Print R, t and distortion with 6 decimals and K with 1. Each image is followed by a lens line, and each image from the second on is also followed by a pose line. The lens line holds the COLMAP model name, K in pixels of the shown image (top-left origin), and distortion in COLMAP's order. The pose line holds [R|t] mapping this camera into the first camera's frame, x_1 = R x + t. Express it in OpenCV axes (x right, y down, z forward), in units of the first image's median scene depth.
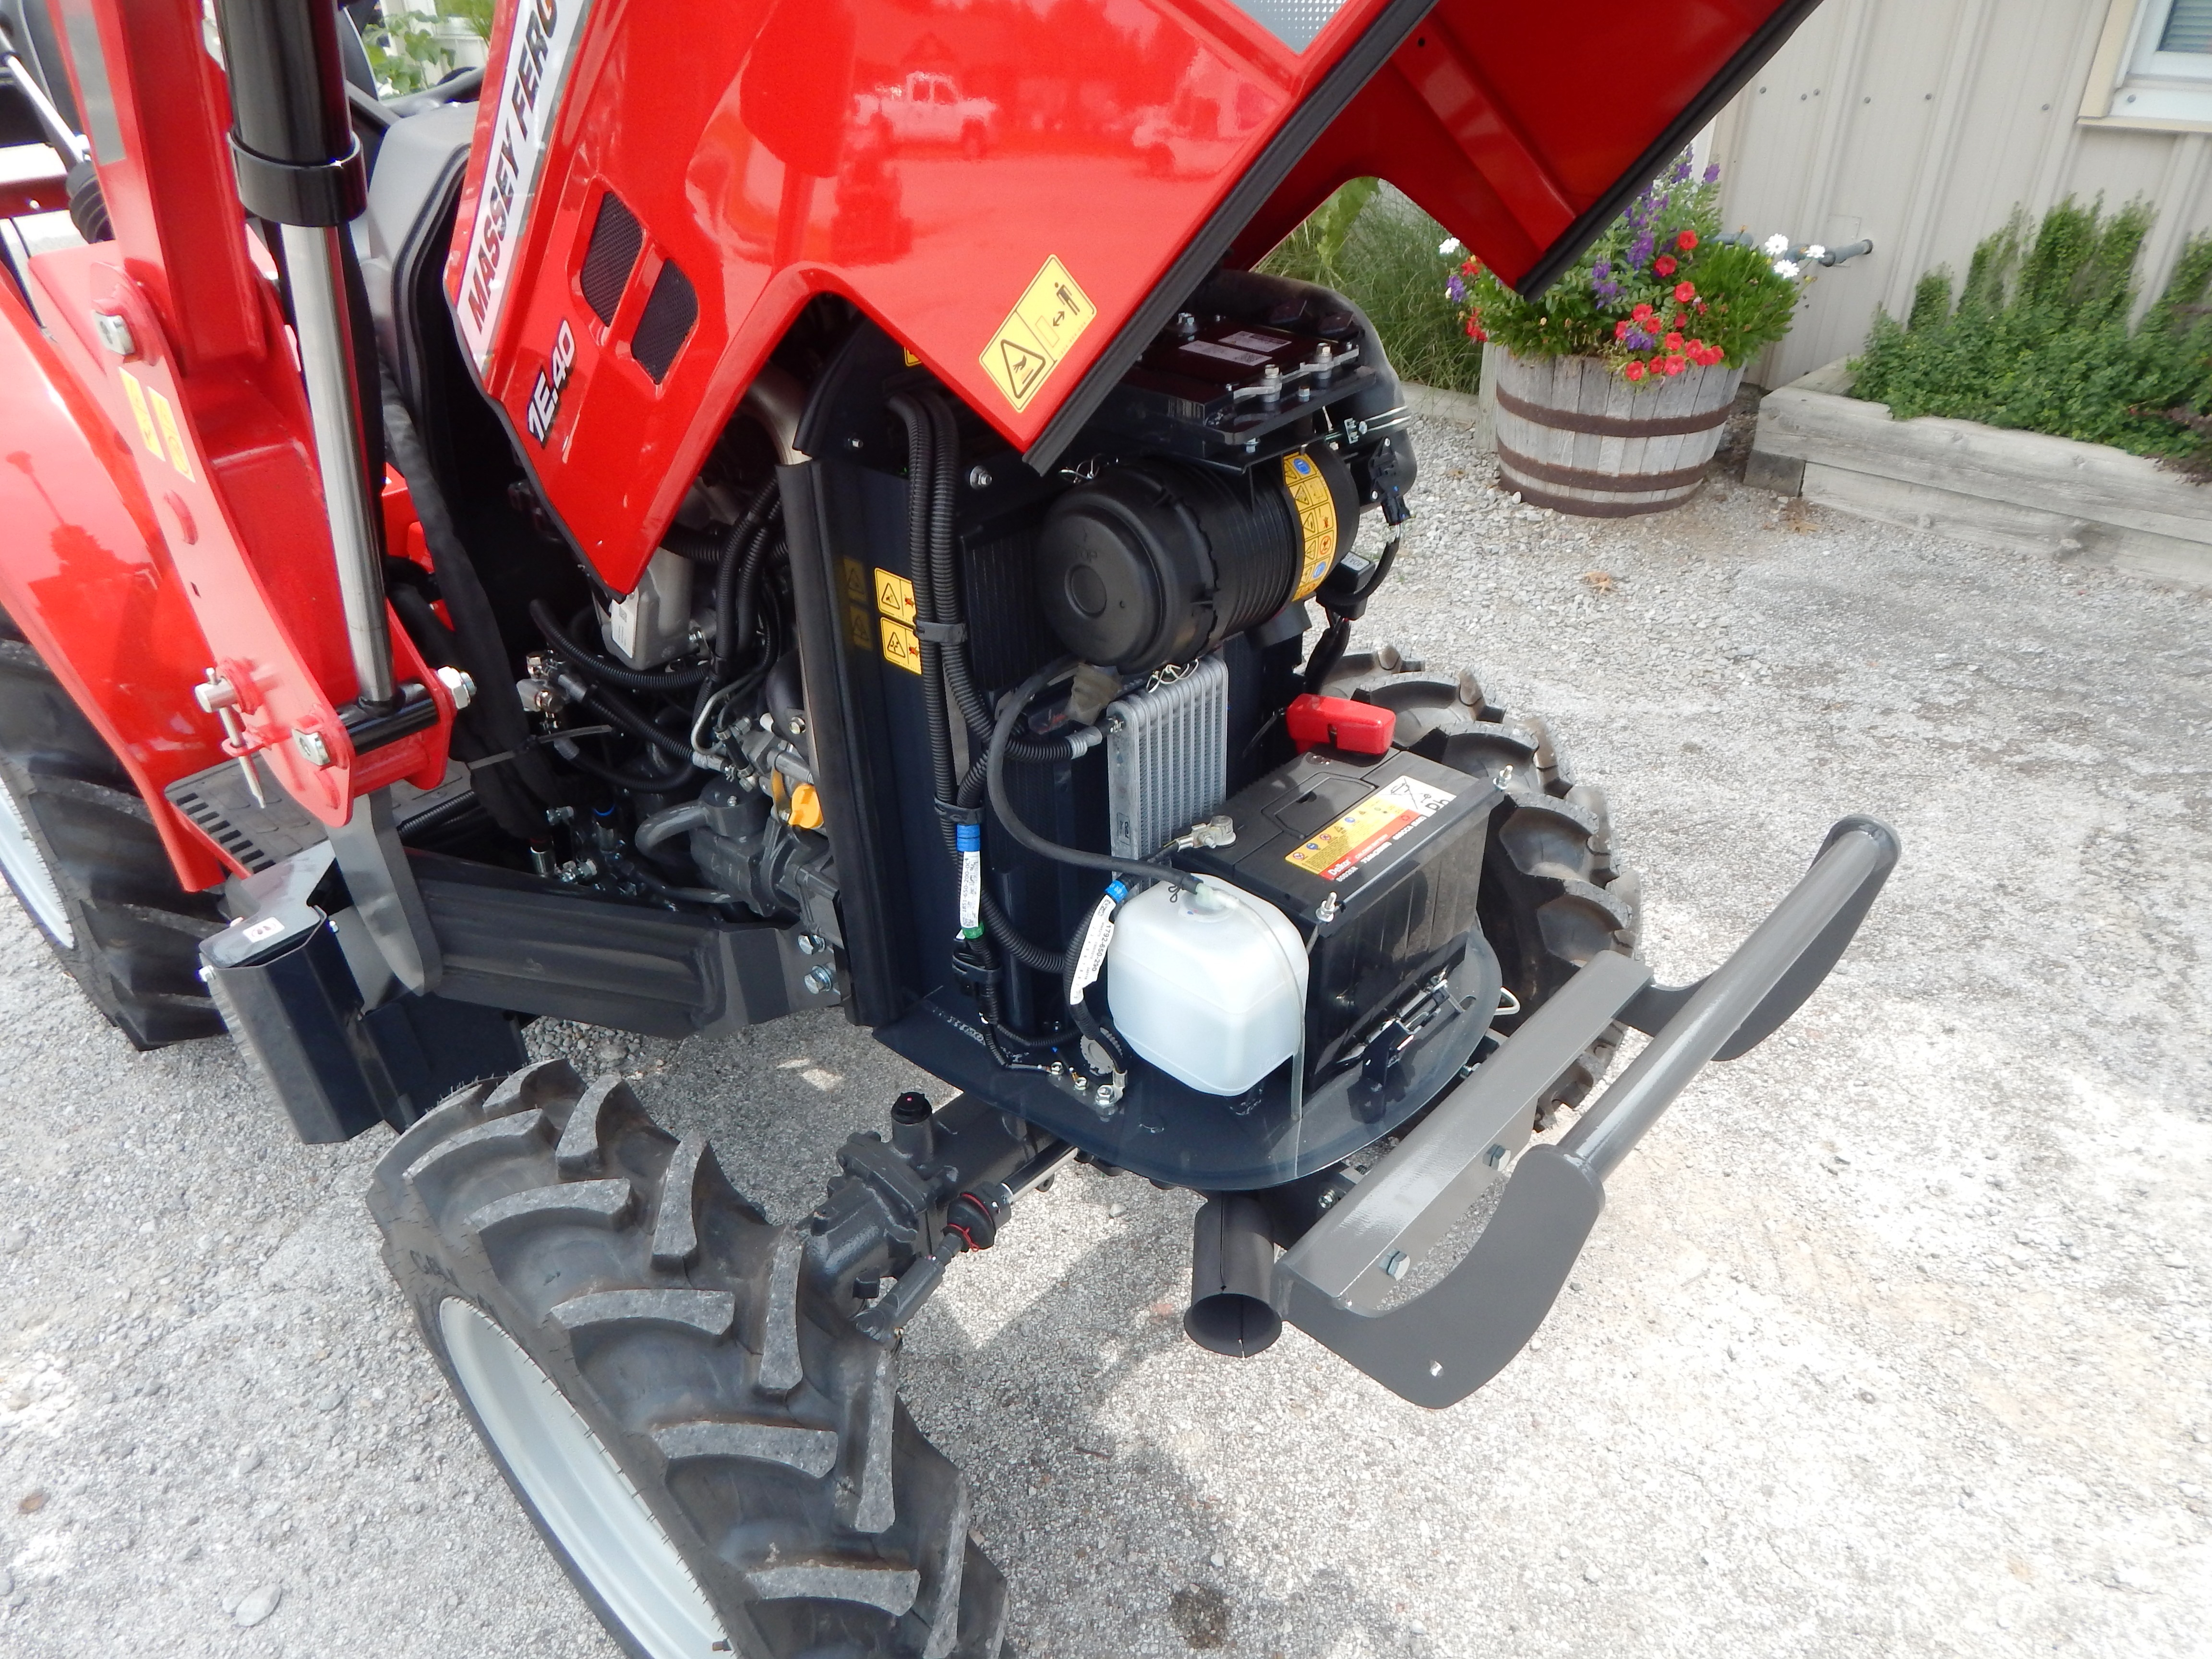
lens RADIAL K [[1461.0, 0, 1107.0], [0, 1461.0, 827.5], [0, 0, 1]] dist [-0.000722, -0.002076]
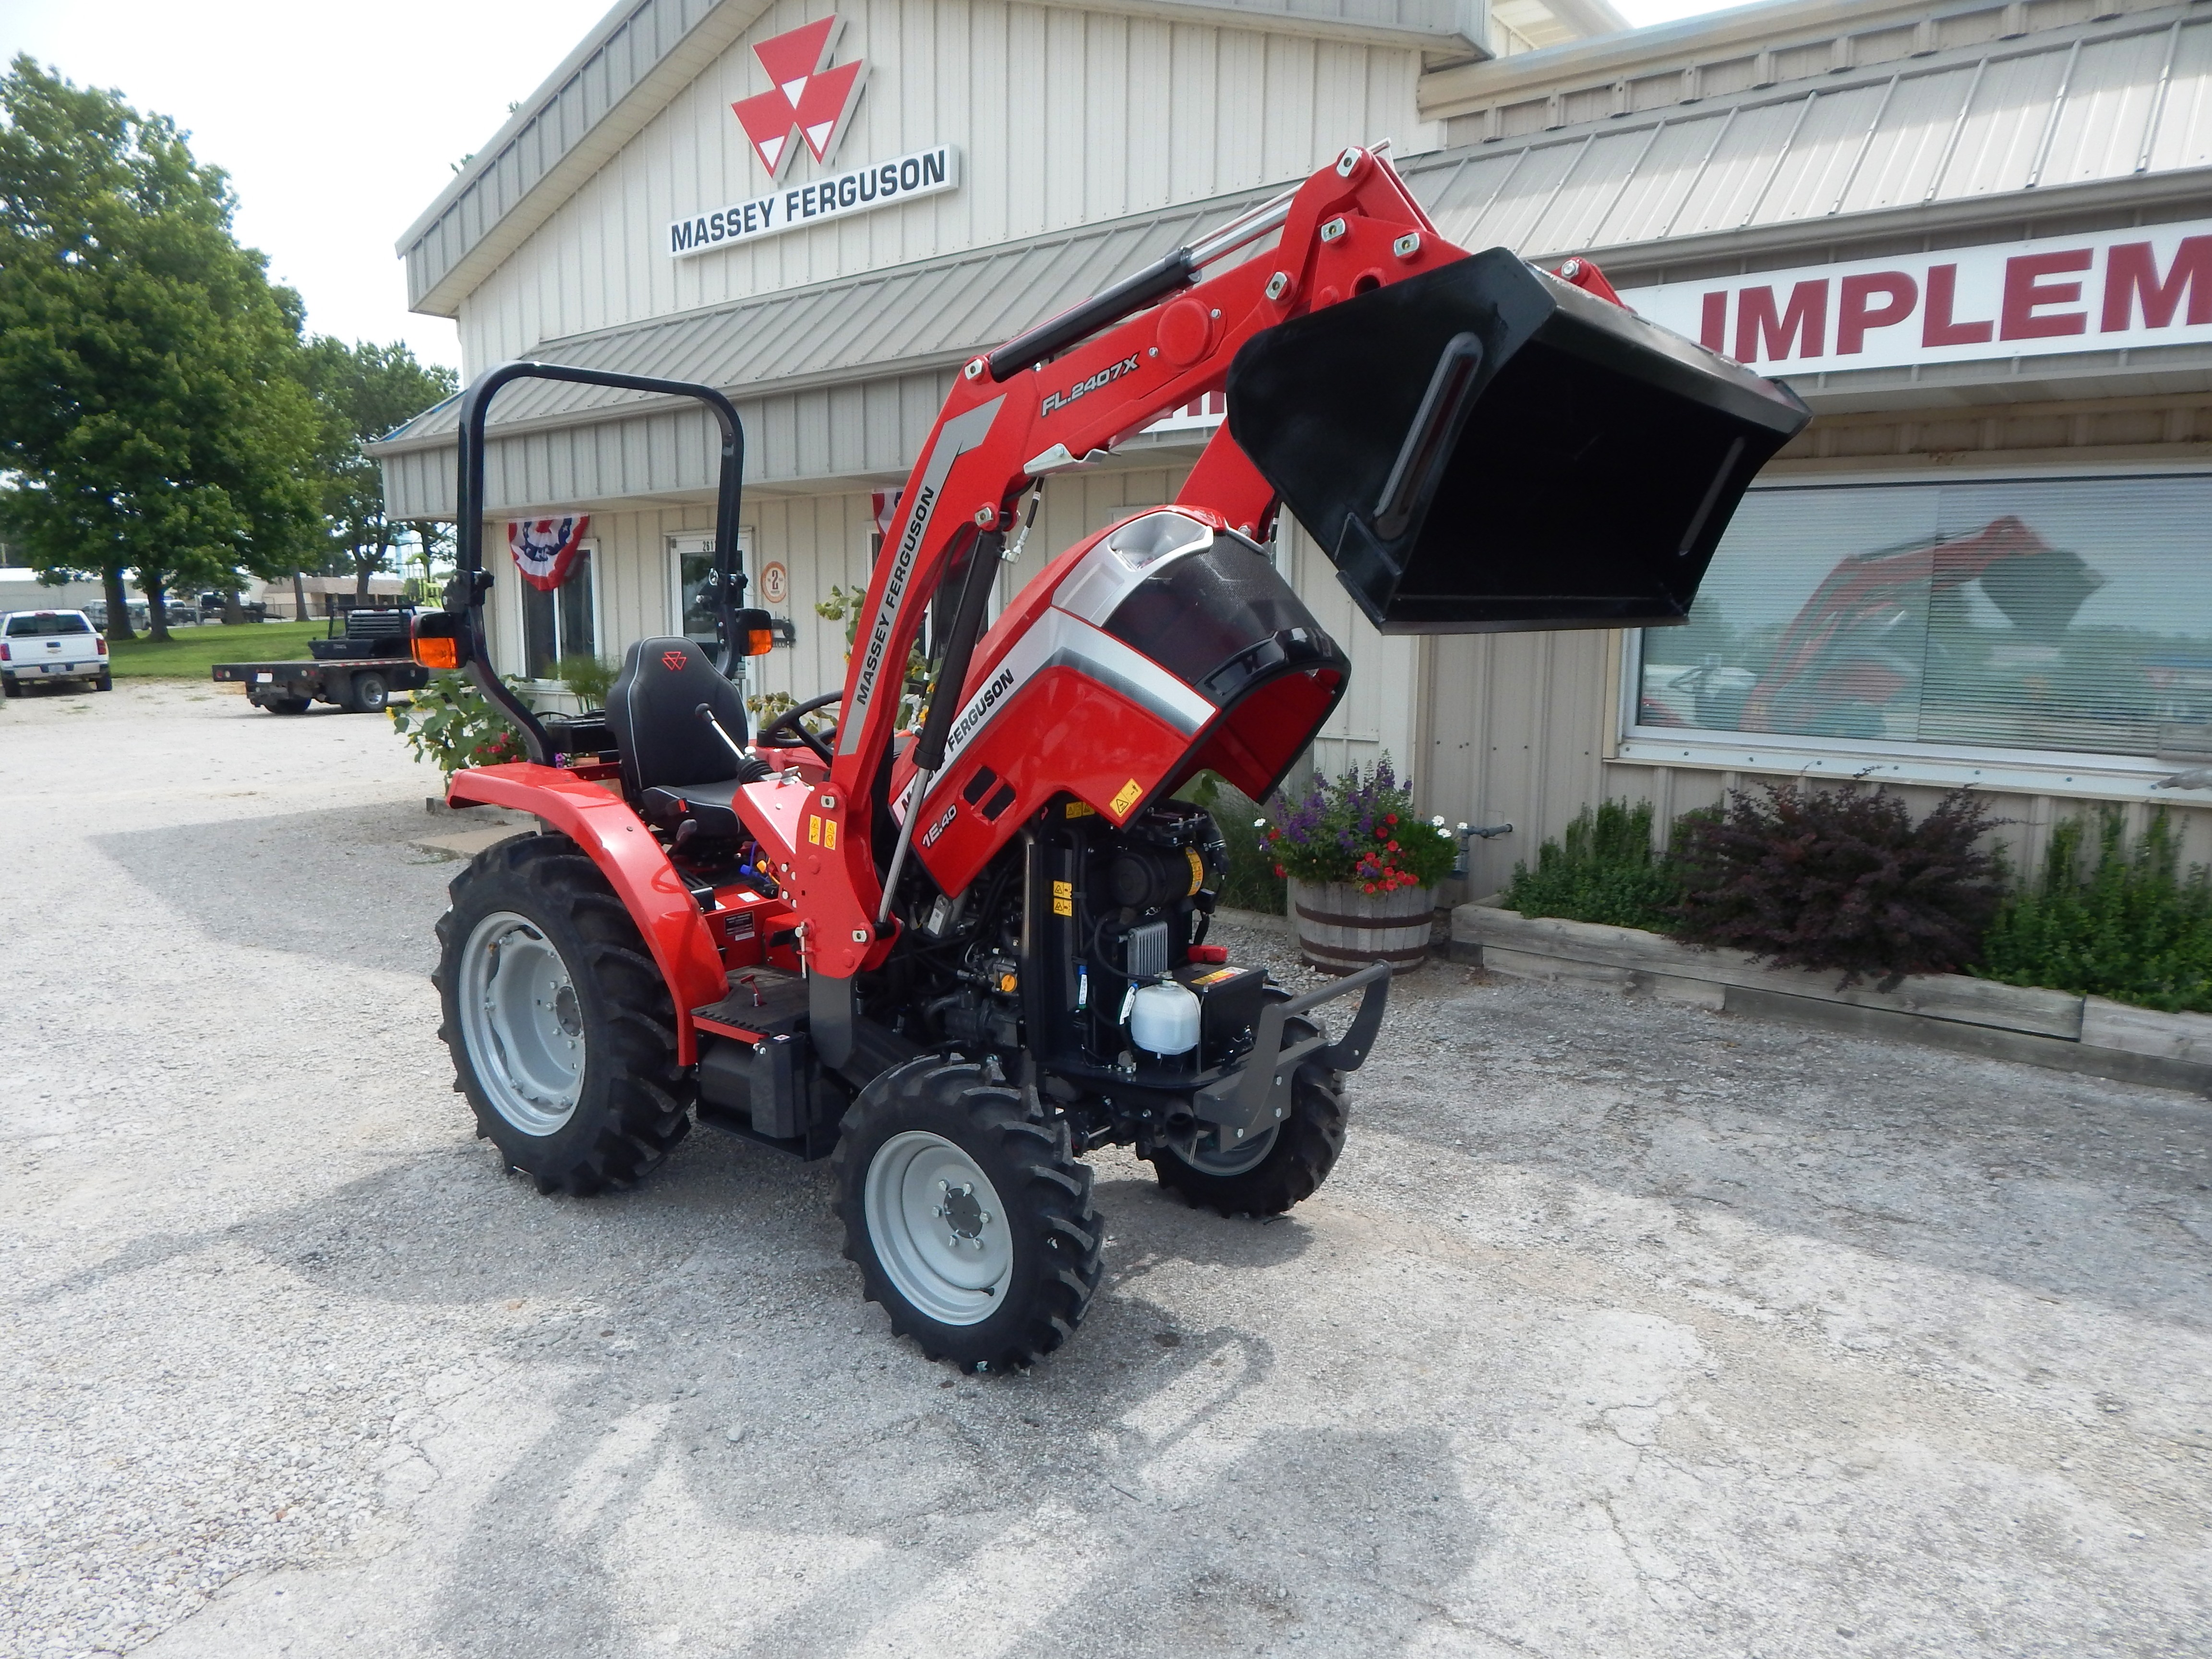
lens RADIAL K [[1461.0, 0, 1105.5], [0, 1461.0, 816.6], [0, 0, 1]] dist [-0.000722, -0.002076]
pose [[0.995952, 0.010337, 0.089290, -0.102259], [0.026119, 0.917218, -0.397528, 0.289629], [-0.086008, 0.398251, 0.913235, -0.583758]]
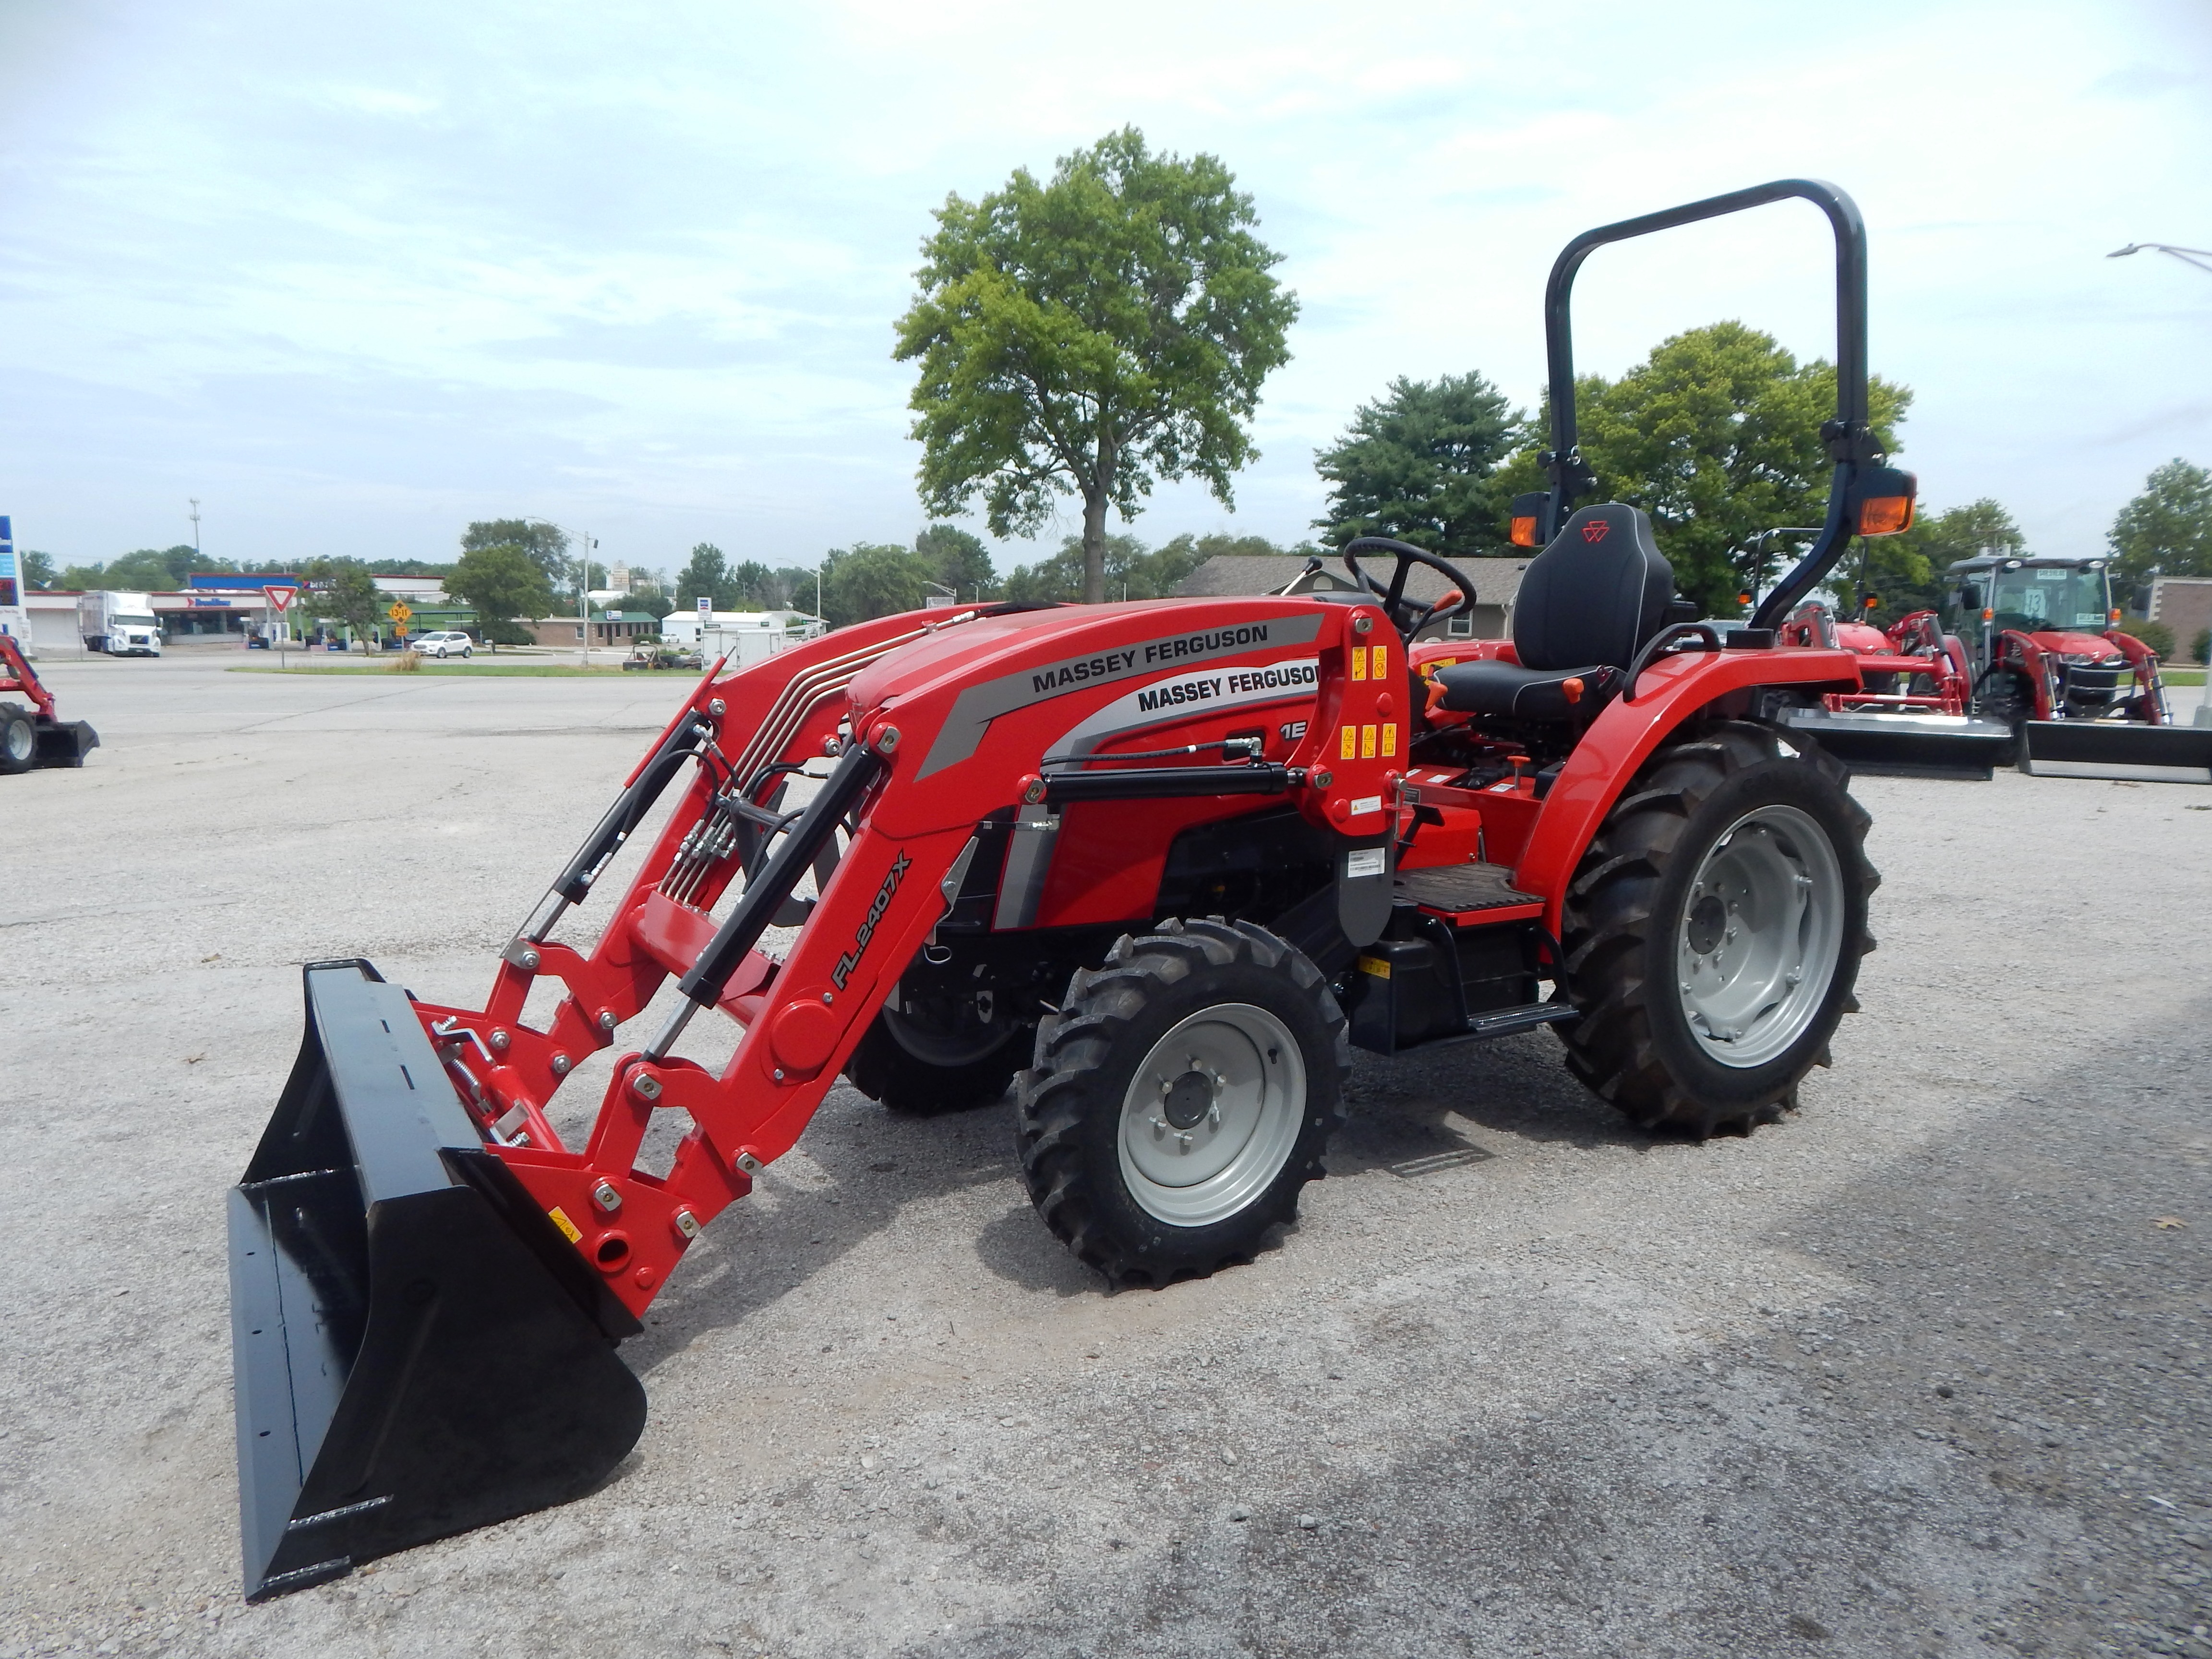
lens RADIAL K [[1461.0, 0, 1110.4], [0, 1461.0, 827.2], [0, 0, 1]] dist [-0.000722, -0.002076]
pose [[-0.256584, 0.177174, -0.950144, 0.841643], [-0.534391, 0.793122, 0.292205, -0.300068], [0.805351, 0.582724, -0.108822, 0.508197]]
